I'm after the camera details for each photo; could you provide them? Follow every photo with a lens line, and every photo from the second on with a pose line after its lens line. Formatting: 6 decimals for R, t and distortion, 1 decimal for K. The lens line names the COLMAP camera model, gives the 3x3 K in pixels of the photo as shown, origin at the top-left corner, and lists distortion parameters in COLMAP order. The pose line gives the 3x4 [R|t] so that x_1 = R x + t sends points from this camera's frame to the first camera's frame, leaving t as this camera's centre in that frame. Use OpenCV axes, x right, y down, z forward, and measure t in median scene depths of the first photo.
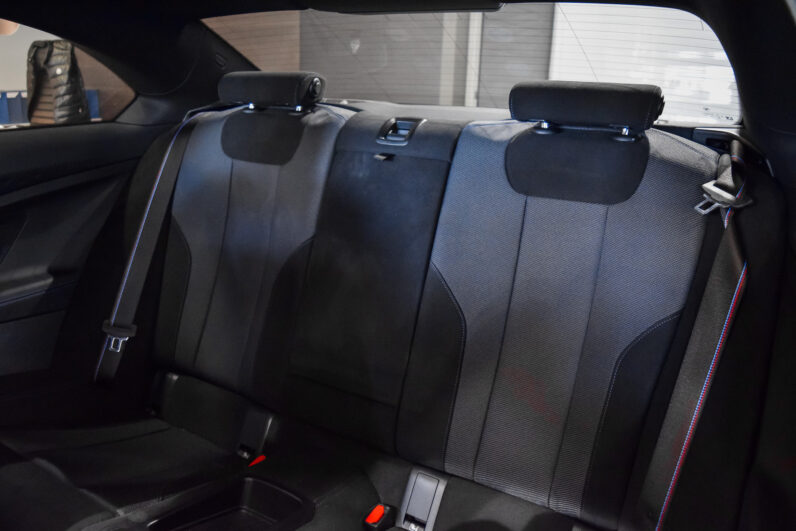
lens RADIAL K [[622.6, 0, 402.7], [0, 622.6, 258.1], [0, 0, 1]] dist [-0.091226, 0.013658]
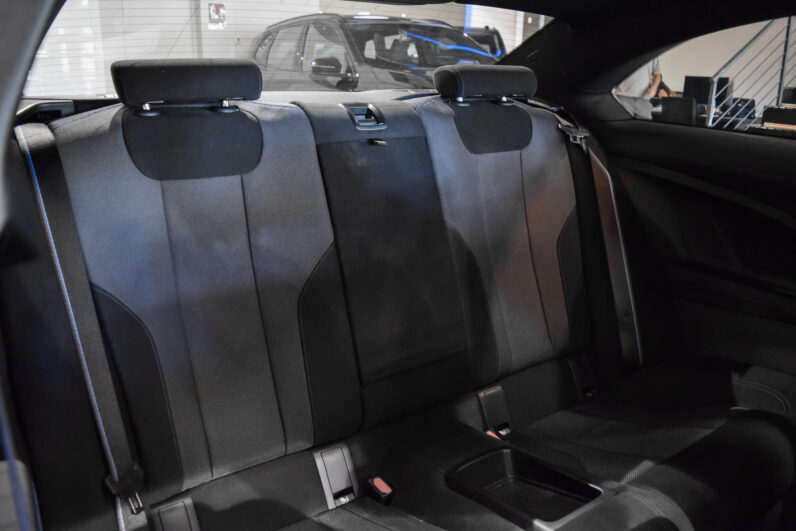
lens RADIAL K [[622.6, 0, 402.3], [0, 622.6, 267.7], [0, 0, 1]] dist [-0.091226, 0.013658]
pose [[0.402442, -0.311184, 0.860932, -0.915614], [0.249690, 0.942107, 0.223807, -0.176949], [-0.880735, 0.124897, 0.456843, 0.491239]]
